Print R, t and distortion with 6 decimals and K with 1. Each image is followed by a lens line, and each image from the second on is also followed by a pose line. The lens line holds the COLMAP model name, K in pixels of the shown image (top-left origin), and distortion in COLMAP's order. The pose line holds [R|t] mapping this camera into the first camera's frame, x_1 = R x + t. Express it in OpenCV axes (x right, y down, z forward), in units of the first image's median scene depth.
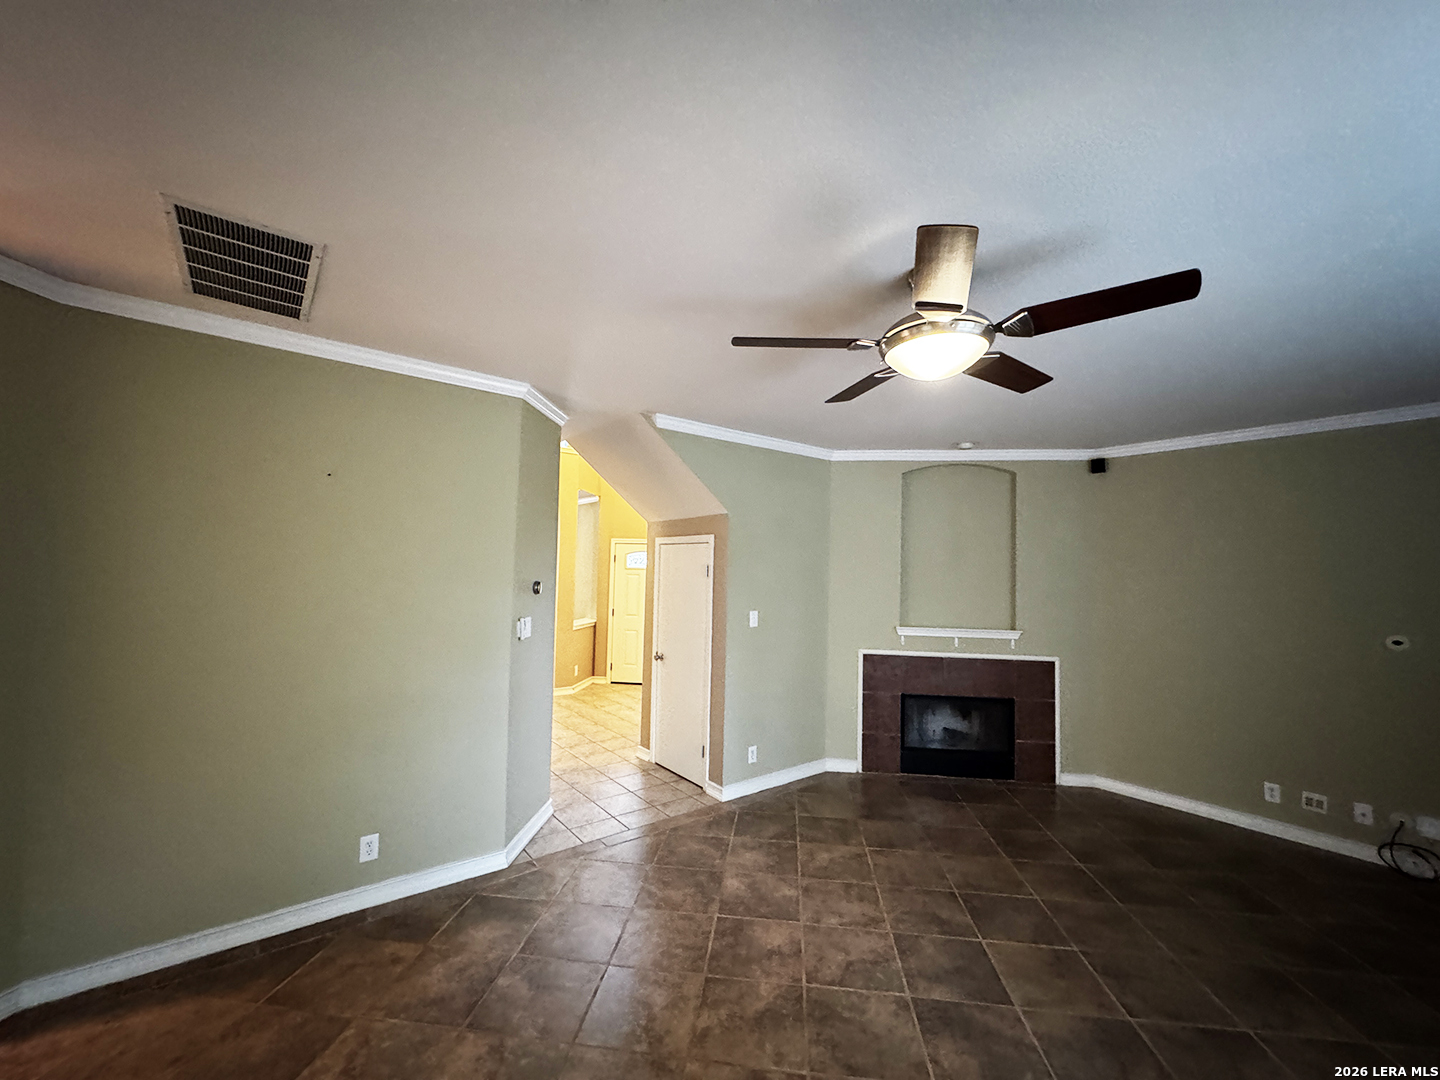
lens RADIAL K [[573.4, 0, 720.3], [0, 573.4, 539.2], [0, 0, 1]] dist [-0.003495, -0.000089]
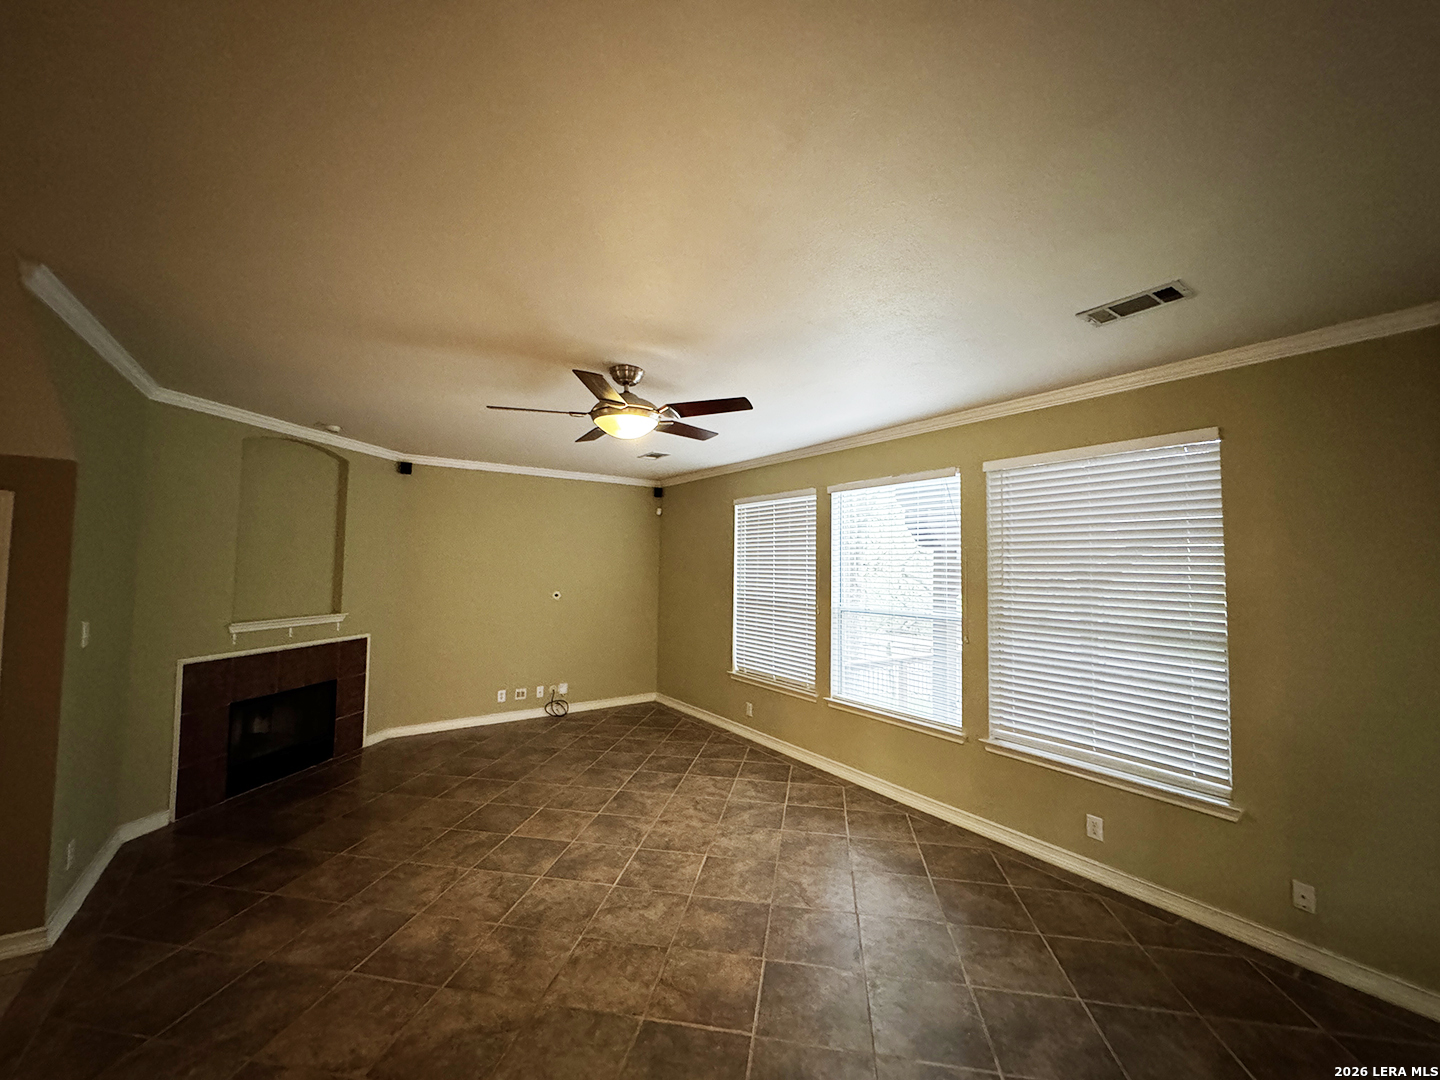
lens RADIAL K [[573.4, 0, 720.3], [0, 573.4, 539.2], [0, 0, 1]] dist [-0.003495, -0.000089]
pose [[0.052651, 0.028313, 0.998212, -0.495800], [-0.066657, 0.997468, -0.024776, 0.005576], [-0.996386, -0.065234, 0.054405, 0.272345]]
